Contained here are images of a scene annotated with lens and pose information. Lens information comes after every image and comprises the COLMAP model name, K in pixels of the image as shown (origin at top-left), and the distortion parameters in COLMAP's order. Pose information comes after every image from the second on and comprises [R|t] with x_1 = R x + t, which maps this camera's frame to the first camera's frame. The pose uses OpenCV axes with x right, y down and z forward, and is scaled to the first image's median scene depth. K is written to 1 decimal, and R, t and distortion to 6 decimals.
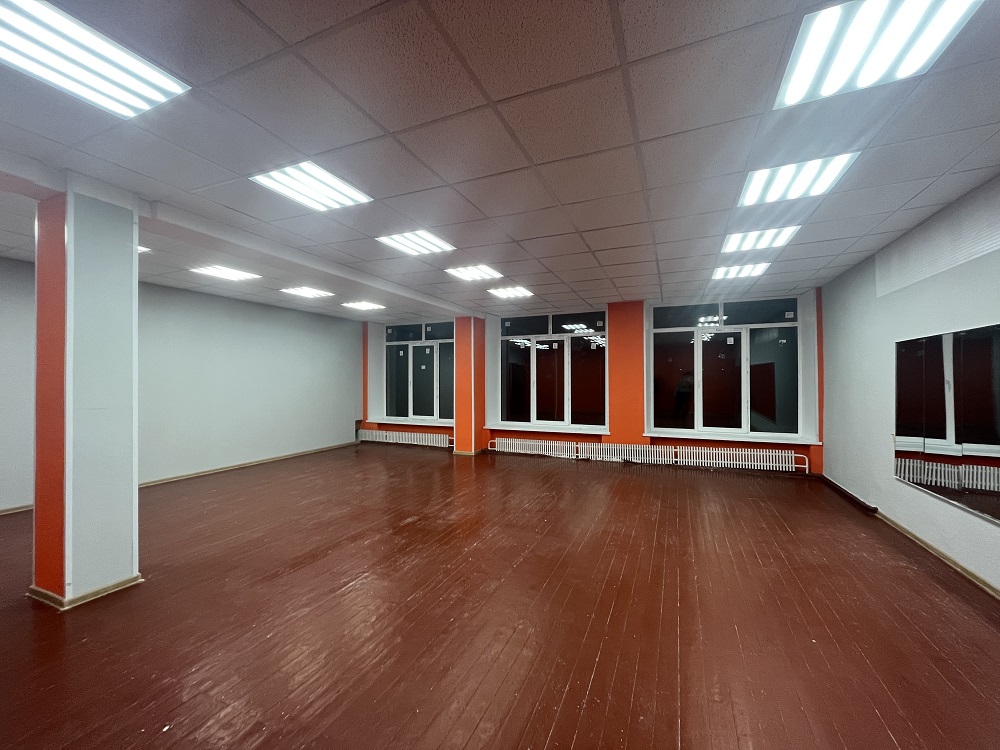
lens RADIAL K [[404.0, 0, 501.9], [0, 404.0, 377.4], [0, 0, 1]] dist [0.001089, 0.000084]
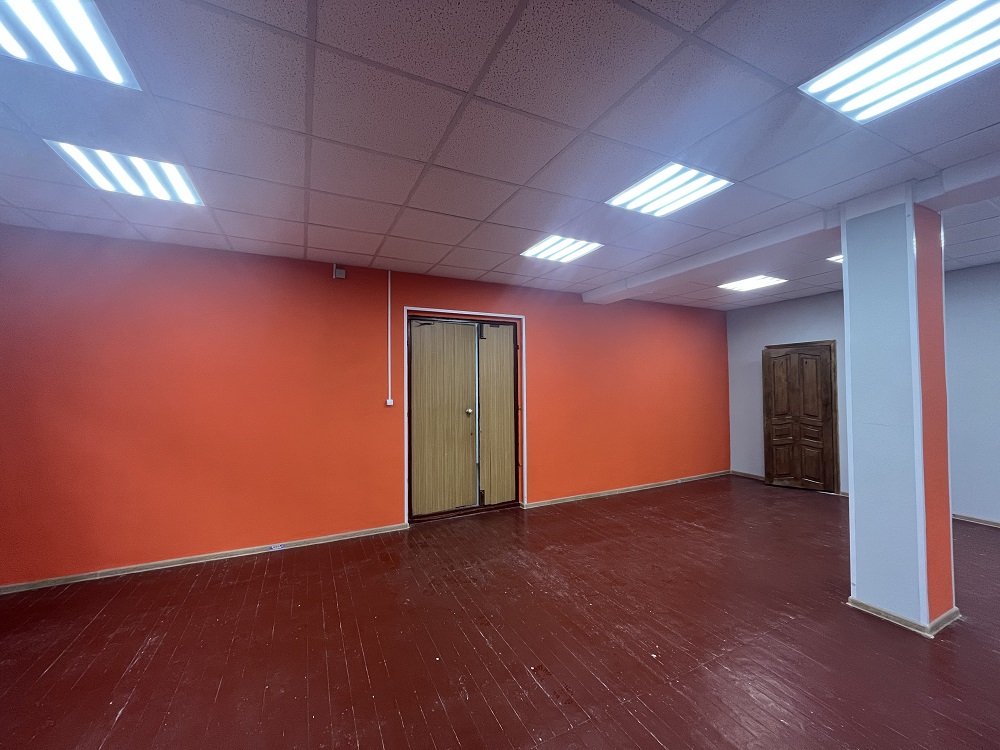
lens RADIAL K [[404.0, 0, 501.9], [0, 404.0, 377.4], [0, 0, 1]] dist [0.001089, 0.000084]
pose [[-0.652801, -0.017463, -0.757328, 0.313935], [0.009598, 0.999463, -0.031319, -0.019836], [0.757468, -0.027714, -0.652283, 0.808595]]
